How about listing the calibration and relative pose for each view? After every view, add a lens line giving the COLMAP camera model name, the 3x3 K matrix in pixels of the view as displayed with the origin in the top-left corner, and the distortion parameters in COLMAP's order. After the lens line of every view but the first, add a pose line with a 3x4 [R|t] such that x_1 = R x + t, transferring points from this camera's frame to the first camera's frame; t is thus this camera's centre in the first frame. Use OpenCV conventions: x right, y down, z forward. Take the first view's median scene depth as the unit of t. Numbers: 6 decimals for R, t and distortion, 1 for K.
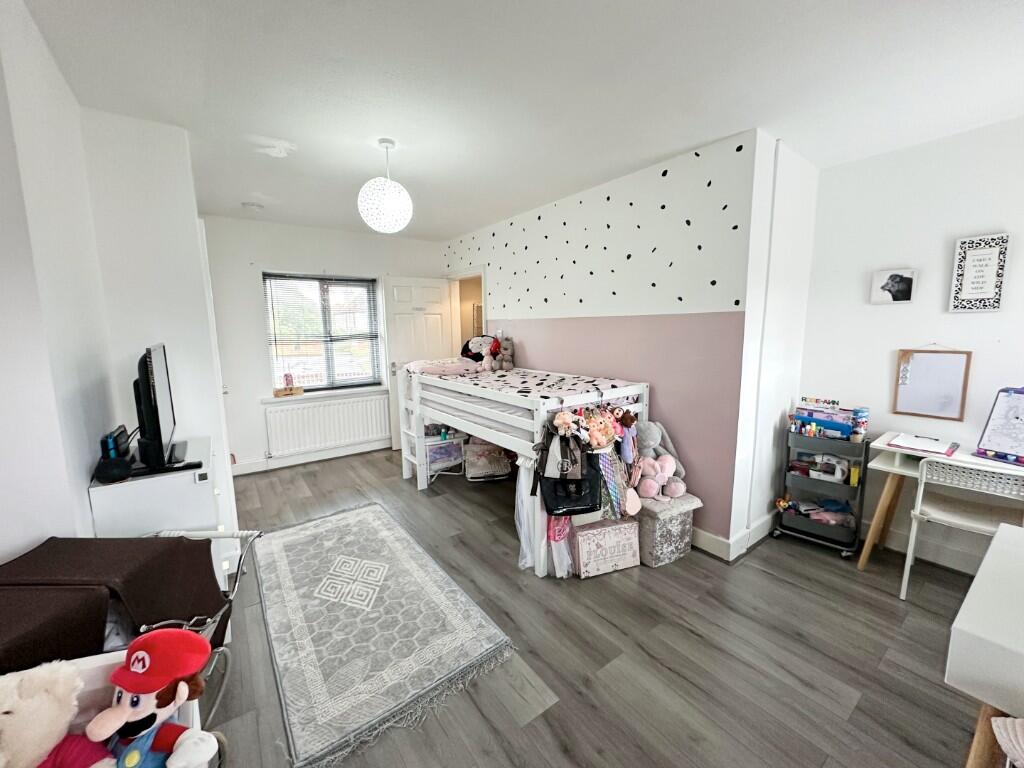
lens RADIAL K [[406.1, 0, 511.9], [0, 406.1, 384.0], [0, 0, 1]] dist [-0.000905, -0.000274]
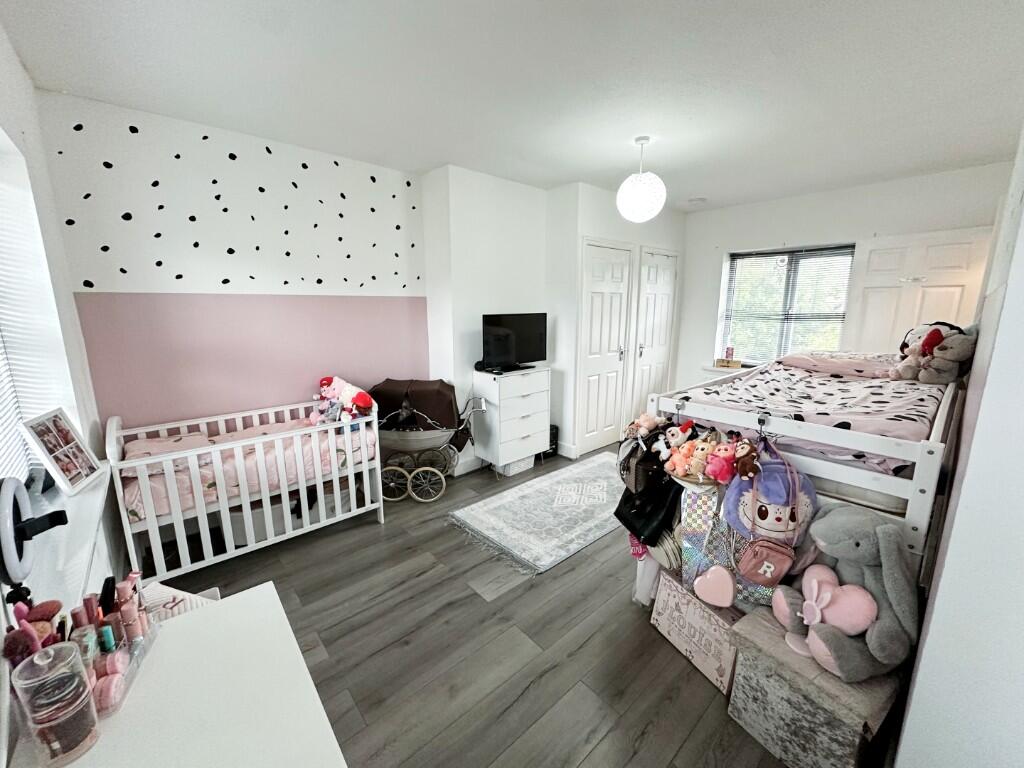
lens RADIAL K [[406.1, 0, 512.8], [0, 406.1, 379.9], [0, 0, 1]] dist [-0.000905, -0.000274]
pose [[0.093442, 0.200014, -0.975327, 0.464734], [-0.136781, 0.972904, 0.186413, -0.063498], [0.986184, 0.115988, 0.118268, 0.311547]]
